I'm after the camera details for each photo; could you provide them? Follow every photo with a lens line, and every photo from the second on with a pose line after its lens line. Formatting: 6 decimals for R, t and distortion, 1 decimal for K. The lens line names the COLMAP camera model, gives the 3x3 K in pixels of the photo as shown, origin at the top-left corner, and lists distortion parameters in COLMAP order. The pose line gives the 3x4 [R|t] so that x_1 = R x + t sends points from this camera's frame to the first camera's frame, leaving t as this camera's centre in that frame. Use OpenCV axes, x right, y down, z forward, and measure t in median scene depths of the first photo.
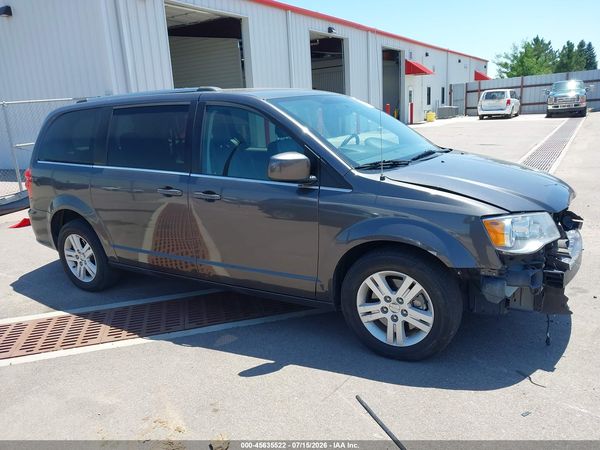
lens RADIAL K [[475.1, 0, 302.7], [0, 475.1, 237.1], [0, 0, 1]] dist [0.006067, -0.012979]
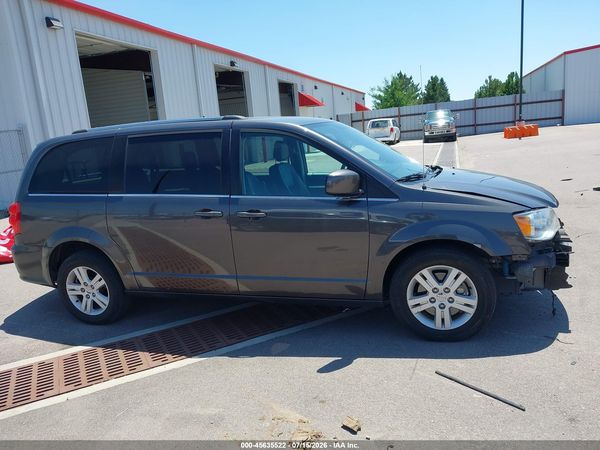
lens RADIAL K [[475.1, 0, 302.7], [0, 475.1, 237.1], [0, 0, 1]] dist [0.006067, -0.012979]
pose [[0.971029, -0.069213, 0.228719, -0.383314], [0.083150, 0.995187, -0.051859, 0.032891], [-0.224029, 0.069374, 0.972110, -0.071816]]
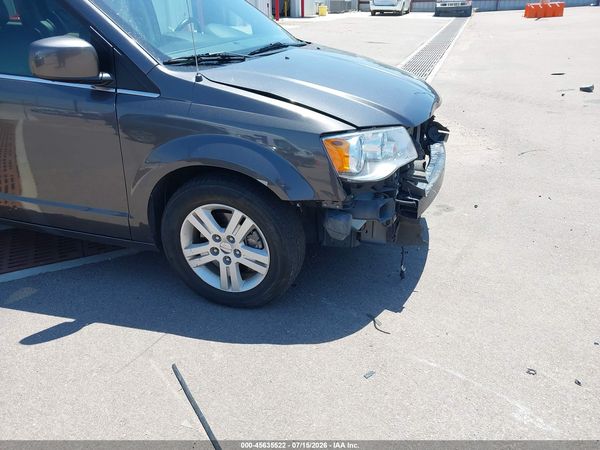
lens RADIAL K [[462.0, 0, 301.8], [0, 462.0, 253.7], [0, 0, 1]] dist [0.006206, -0.002519]
pose [[0.977729, -0.059038, 0.201396, 0.154542], [0.009346, 0.970914, 0.239244, -0.028831], [-0.209663, -0.232034, 0.949843, 0.211594]]
